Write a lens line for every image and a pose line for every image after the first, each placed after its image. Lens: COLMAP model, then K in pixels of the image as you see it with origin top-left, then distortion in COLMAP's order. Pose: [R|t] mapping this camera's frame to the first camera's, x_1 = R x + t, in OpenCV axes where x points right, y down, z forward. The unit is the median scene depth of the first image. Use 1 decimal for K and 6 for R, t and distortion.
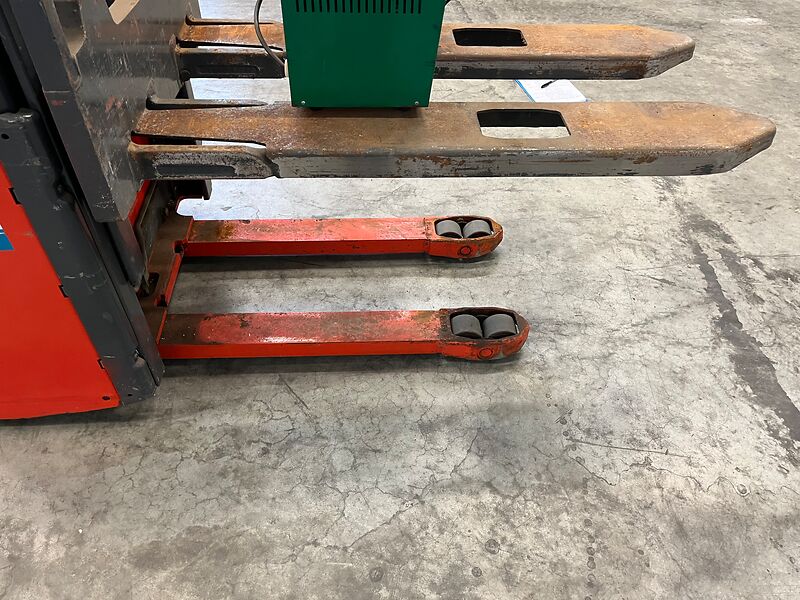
lens RADIAL K [[604.9, 0, 400.4], [0, 604.9, 305.1], [0, 0, 1]] dist [0.079339, -0.112606]
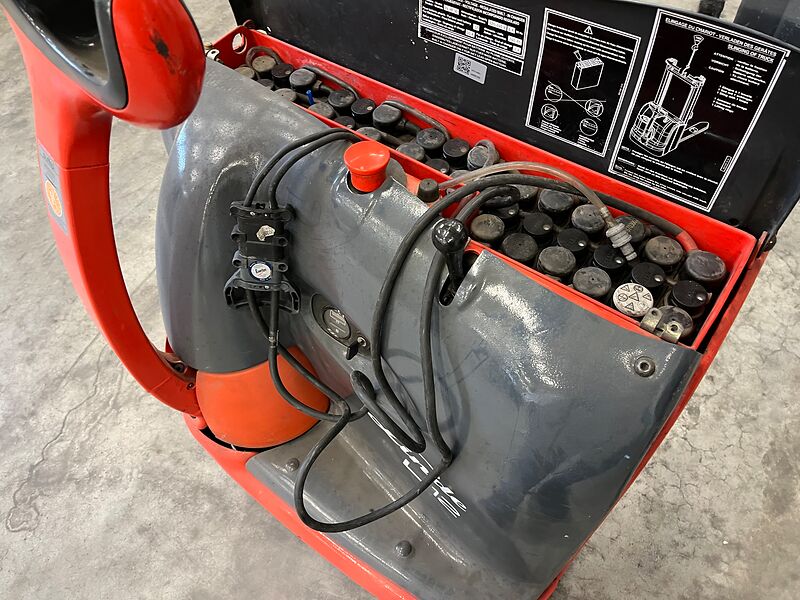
lens RADIAL K [[604.9, 0, 392.1], [0, 604.9, 303.8], [0, 0, 1]] dist [0.079339, -0.112606]
pose [[0.643744, -0.669813, 0.370059, -0.924944], [0.603729, 0.741691, 0.292243, -0.529964], [-0.470217, 0.035285, 0.881845, 0.315460]]
